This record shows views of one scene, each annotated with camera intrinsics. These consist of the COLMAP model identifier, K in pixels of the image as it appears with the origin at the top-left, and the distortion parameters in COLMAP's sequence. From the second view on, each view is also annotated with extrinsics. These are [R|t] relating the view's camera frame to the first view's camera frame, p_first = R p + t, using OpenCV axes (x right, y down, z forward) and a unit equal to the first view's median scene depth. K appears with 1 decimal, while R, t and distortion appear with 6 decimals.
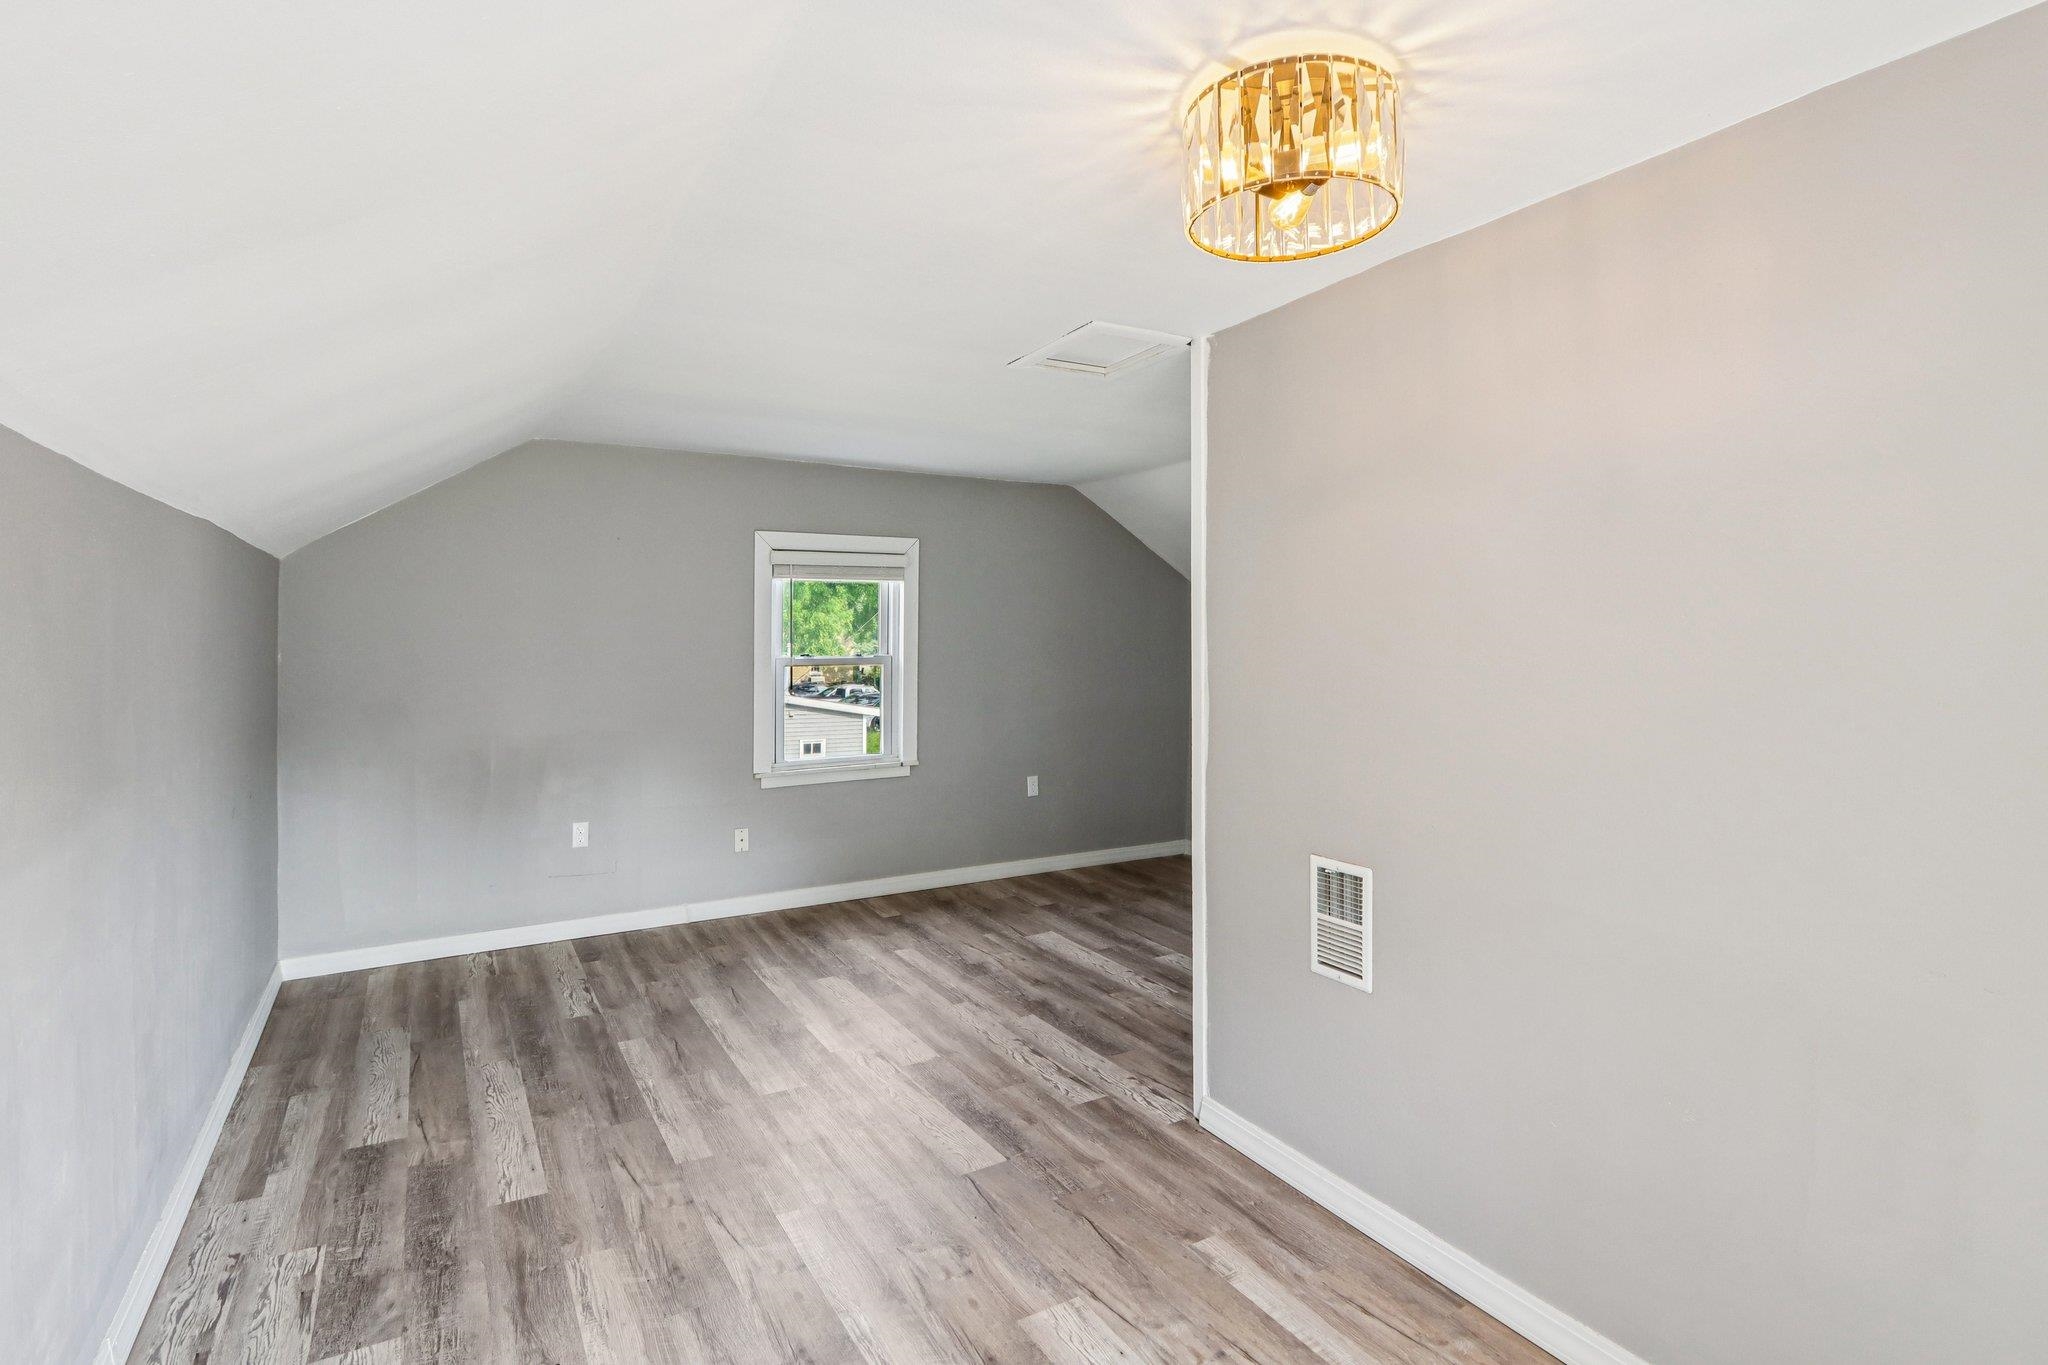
lens RADIAL K [[1055.8, 0, 1032.8], [0, 1055.8, 632.4], [0, 0, 1]] dist [0.002279, 0.001776]
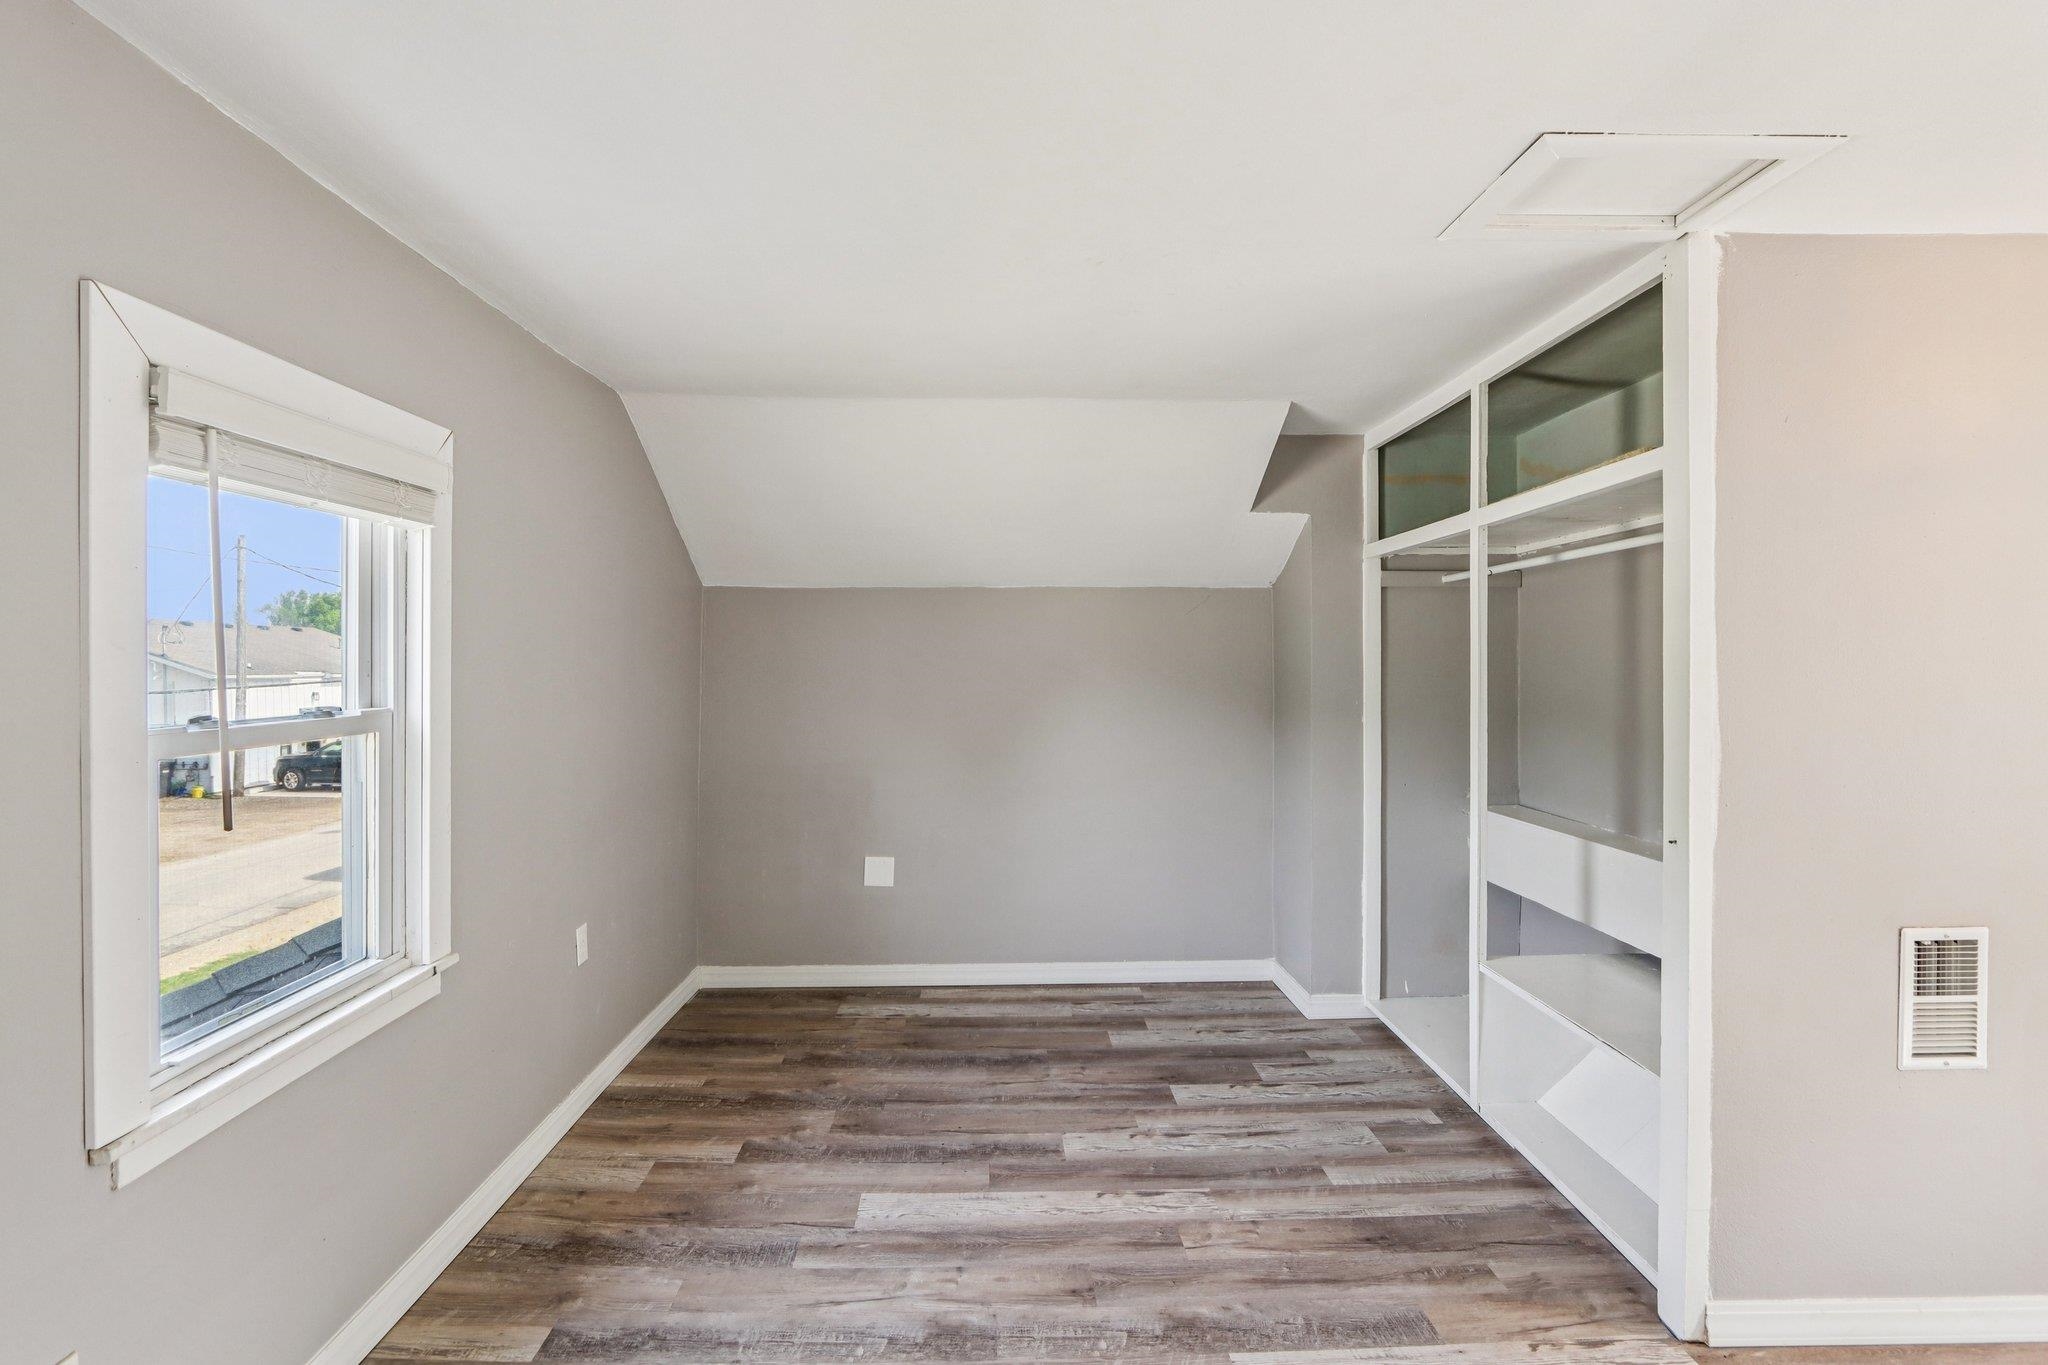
lens RADIAL K [[973.9, 0, 1021.4], [0, 973.9, 674.8], [0, 0, 1]] dist [-0.009950, 0.000554]
pose [[0.466747, -0.013606, 0.884286, -0.416660], [-0.002321, 0.999859, 0.016609, 0.002460], [-0.884388, -0.009805, 0.466650, 0.739459]]
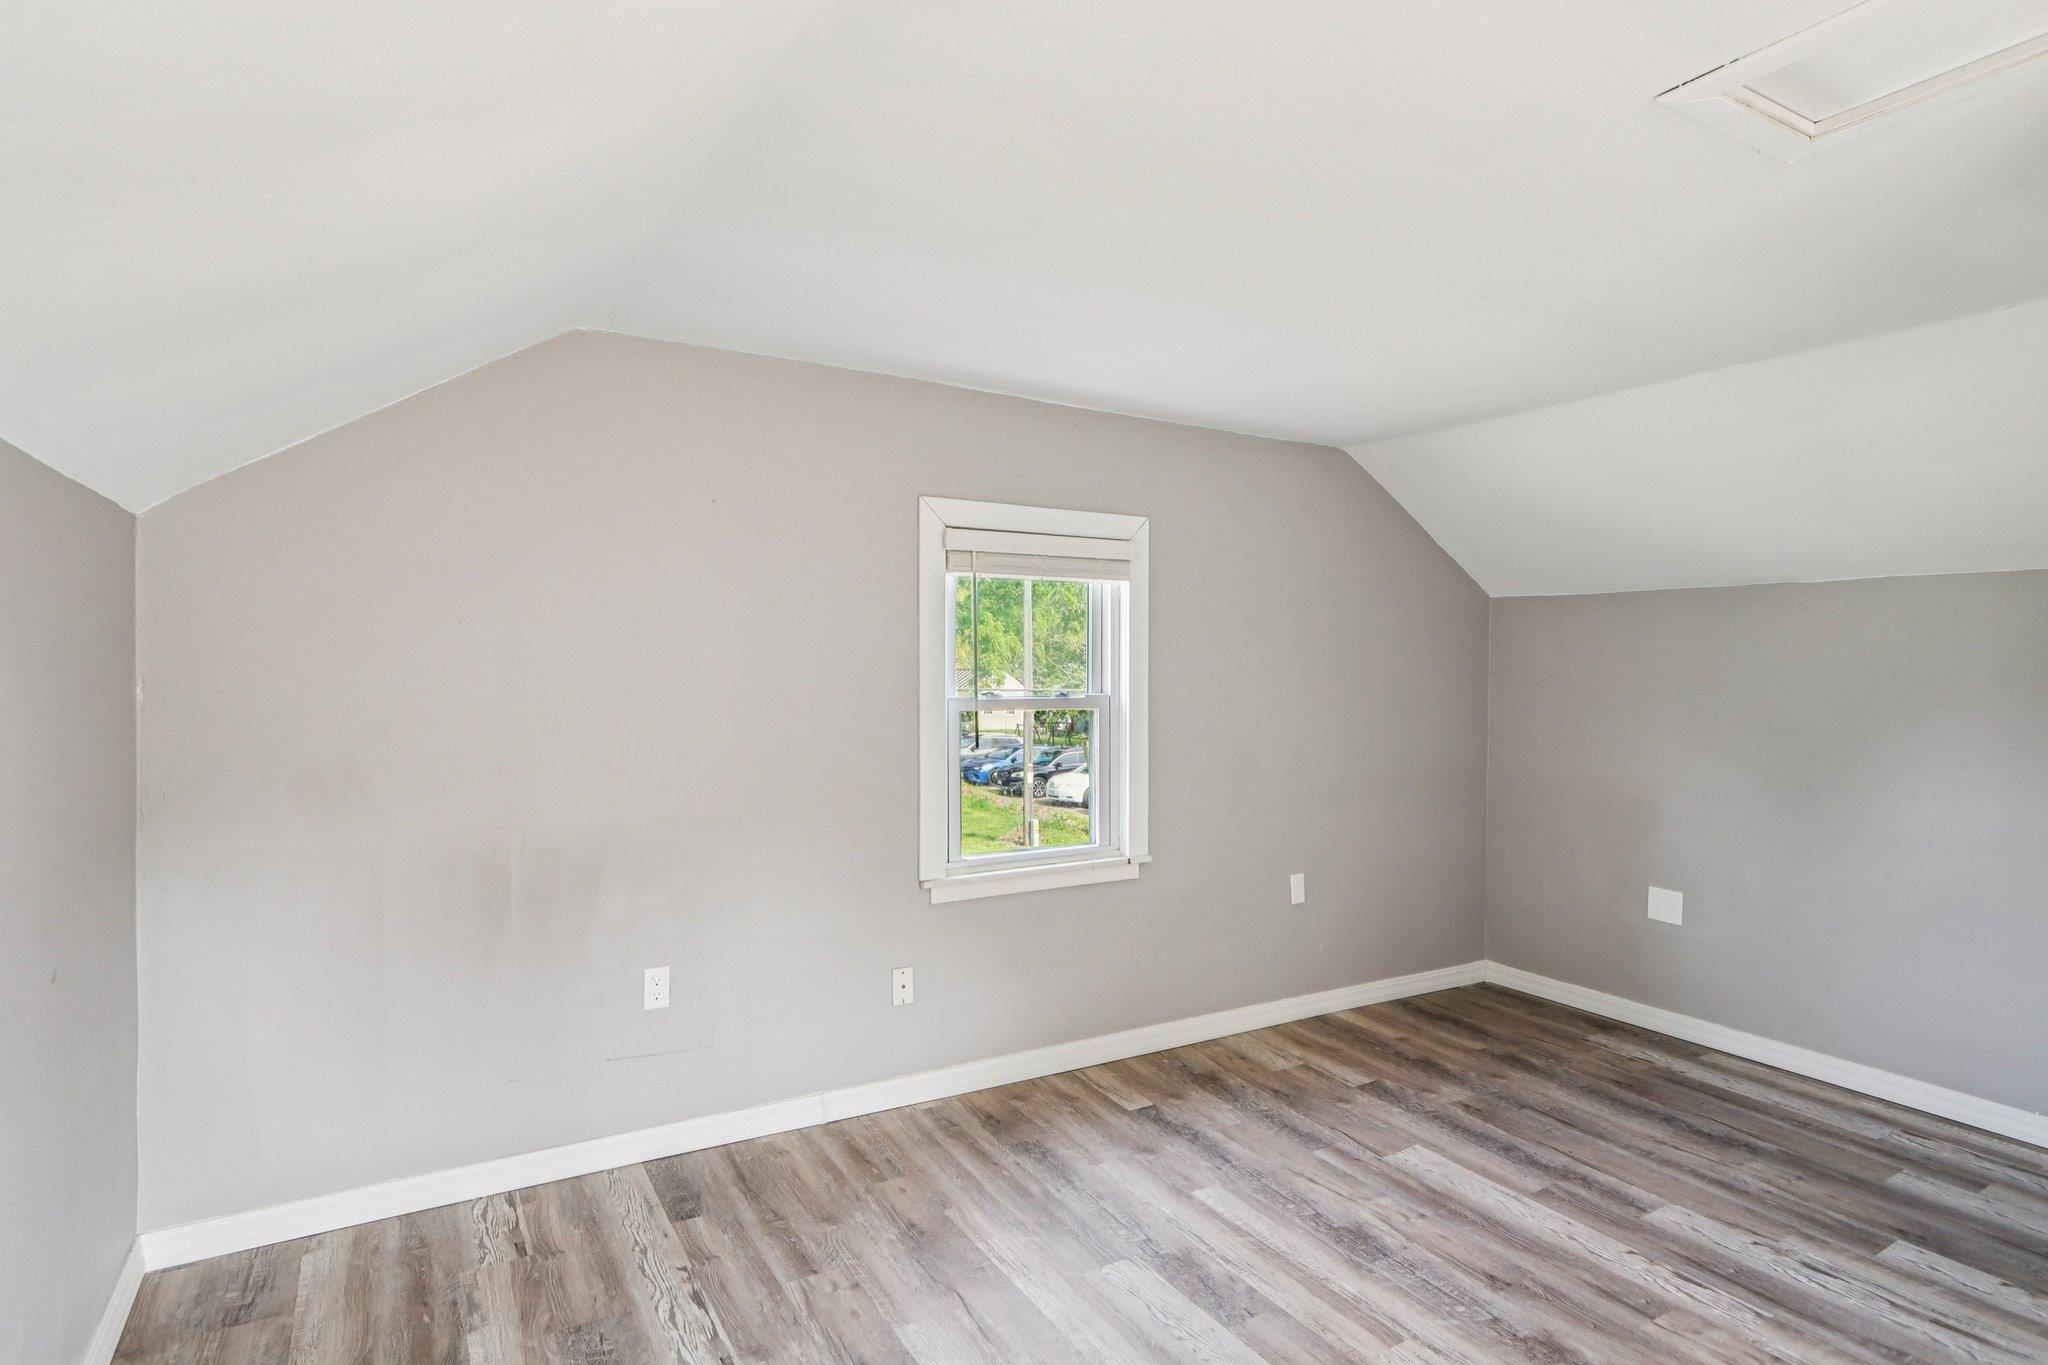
lens RADIAL K [[1083.7, 0, 1024.0], [0, 1083.7, 682.5], [0, 0, 1]] dist [0.005629, 0.001282]
pose [[0.999804, 0.011325, 0.016217, -0.241845], [-0.011680, 0.999689, 0.022018, 0.000505], [-0.015963, -0.022203, 0.999626, 0.398322]]
